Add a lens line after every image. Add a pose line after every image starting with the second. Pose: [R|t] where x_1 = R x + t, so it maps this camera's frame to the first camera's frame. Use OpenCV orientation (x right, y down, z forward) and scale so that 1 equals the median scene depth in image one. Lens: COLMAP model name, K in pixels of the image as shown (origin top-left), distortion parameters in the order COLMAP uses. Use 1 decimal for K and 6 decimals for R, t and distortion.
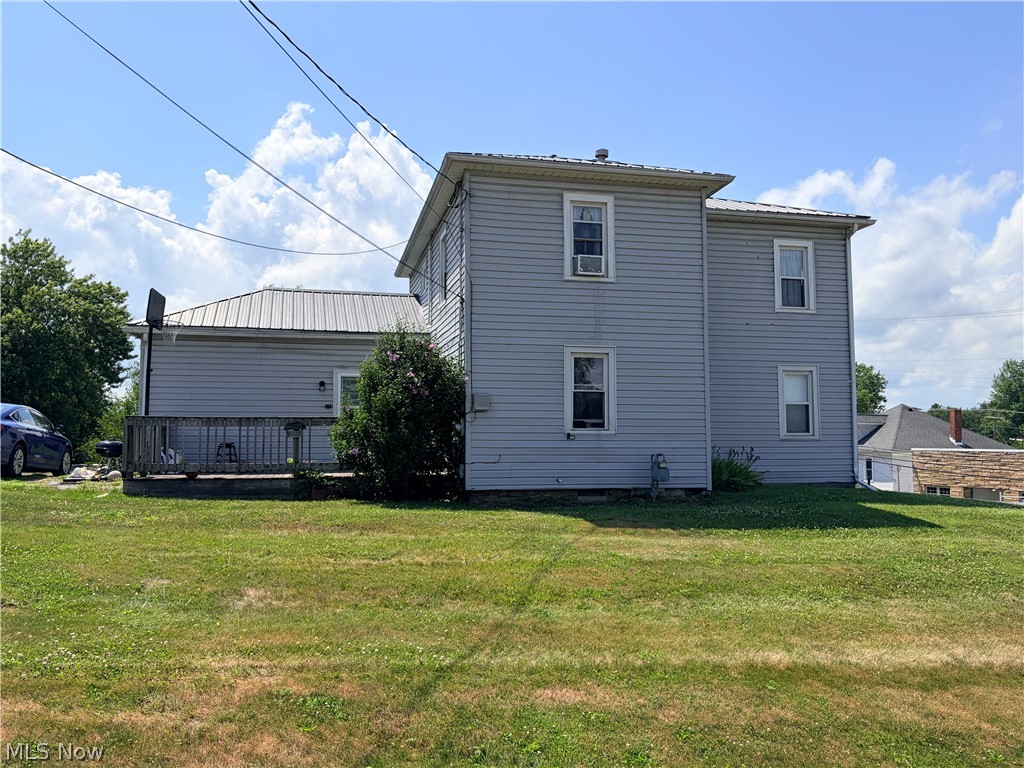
lens RADIAL K [[832.3, 0, 511.2], [0, 832.3, 383.8], [0, 0, 1]] dist [0.018667, -0.001823]
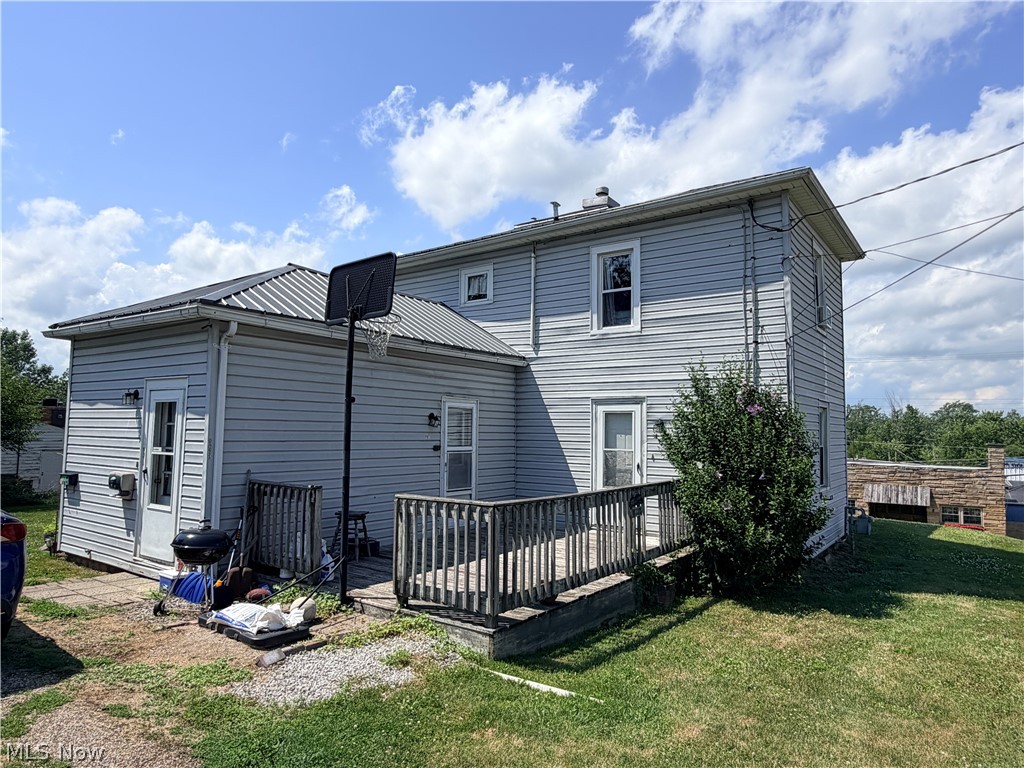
lens RADIAL K [[657.9, 0, 532.4], [0, 657.9, 382.0], [0, 0, 1]] dist [-0.011481, -0.002333]
pose [[0.759813, 0.064040, 0.646980, -0.662699], [-0.060924, 0.997771, -0.027214, -0.024804], [-0.647281, -0.018739, 0.762021, 0.636476]]
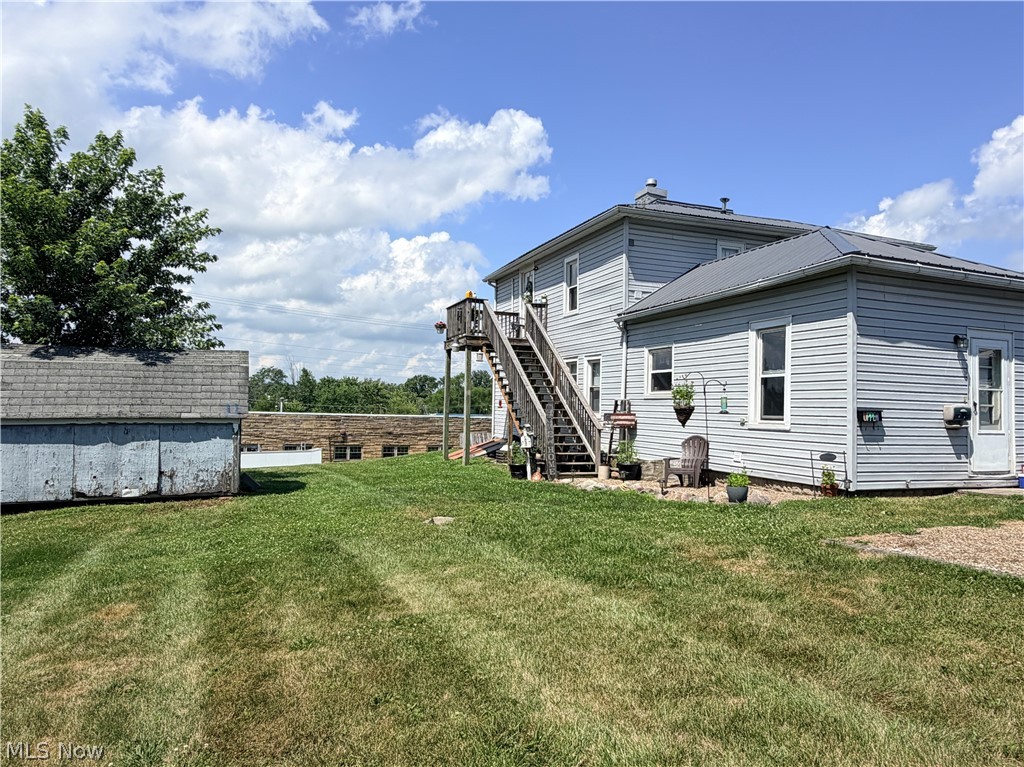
lens RADIAL K [[657.9, 0, 519.7], [0, 657.9, 384.2], [0, 0, 1]] dist [-0.011481, -0.002333]
pose [[-0.131033, 0.035898, 0.990728, -1.150160], [-0.093389, 0.994453, -0.048384, 0.110239], [-0.986969, -0.098863, -0.126954, 1.807092]]
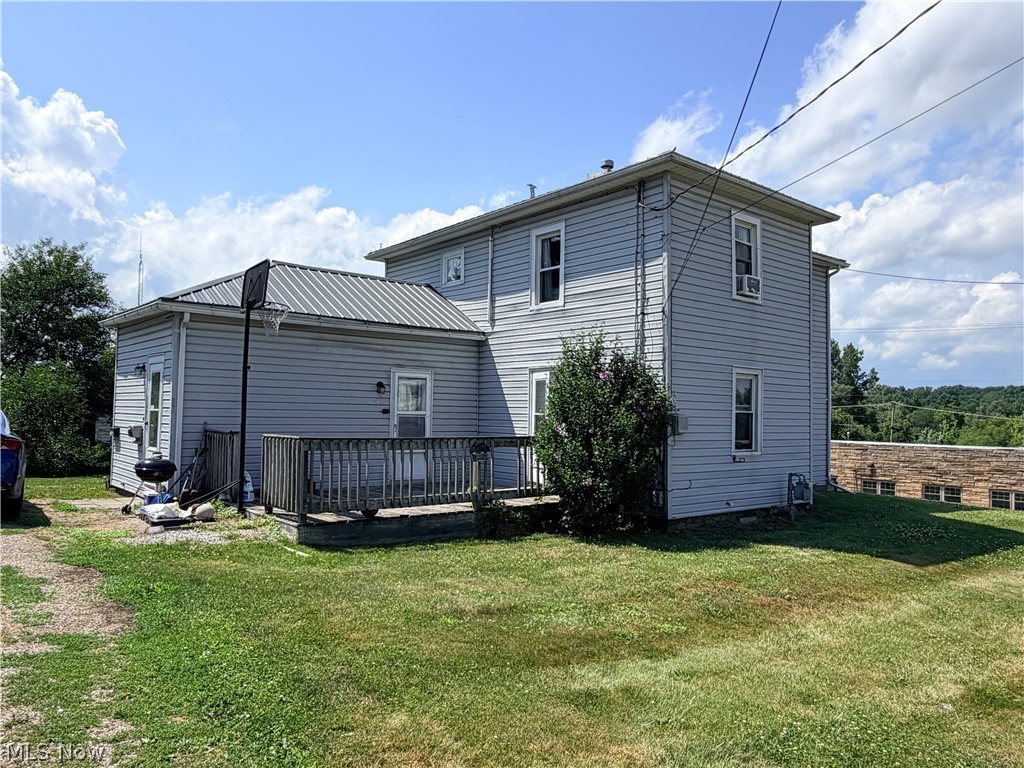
lens RADIAL K [[741.0, 0, 517.4], [0, 741.0, 384.7], [0, 0, 1]] dist [-0.009249, -0.000181]
pose [[0.899550, 0.036659, 0.435277, -0.538033], [-0.050462, 0.998522, 0.020190, -0.028168], [-0.433894, -0.040127, 0.900070, 0.316672]]
